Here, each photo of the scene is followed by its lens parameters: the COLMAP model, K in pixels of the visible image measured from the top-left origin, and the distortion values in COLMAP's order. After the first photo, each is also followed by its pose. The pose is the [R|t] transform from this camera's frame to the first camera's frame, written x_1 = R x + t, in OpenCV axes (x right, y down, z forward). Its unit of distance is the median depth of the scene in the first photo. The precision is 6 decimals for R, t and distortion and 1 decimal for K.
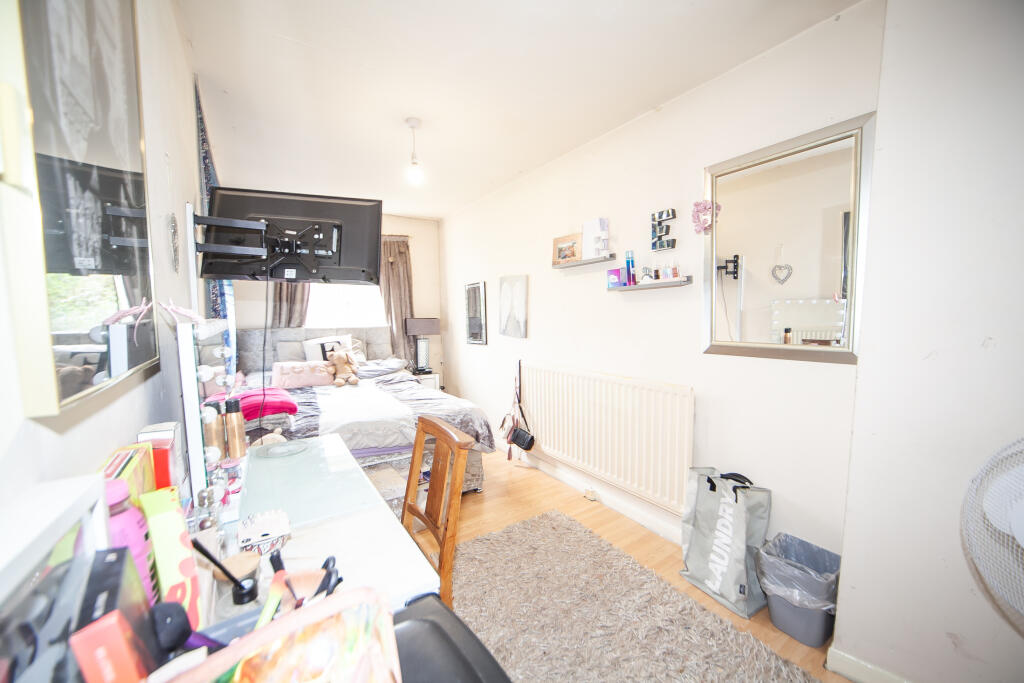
lens RADIAL K [[381.7, 0, 512.0], [0, 381.7, 341.5], [0, 0, 1]] dist [-0.000234, 0.000042]
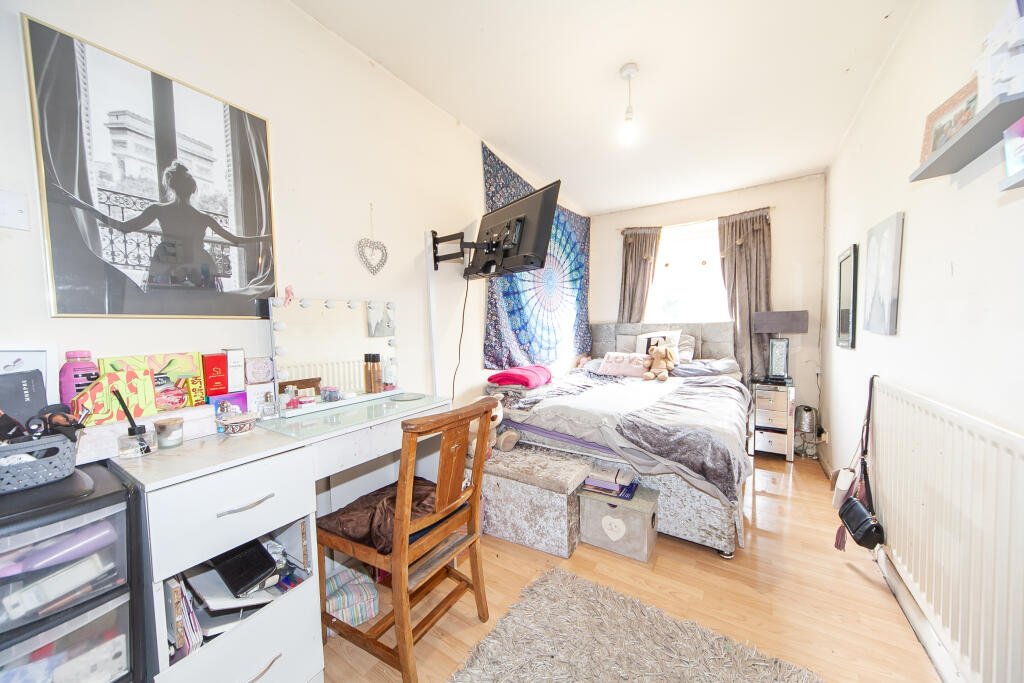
lens RADIAL K [[348.8, 0, 512.0], [0, 348.8, 341.5], [0, 0, 1]] dist [0.000653, 0.000012]
pose [[0.396848, 0.041452, -0.916948, 0.642525], [-0.052467, 0.998371, 0.022425, 0.037925], [0.916384, 0.039210, 0.398376, 0.816132]]
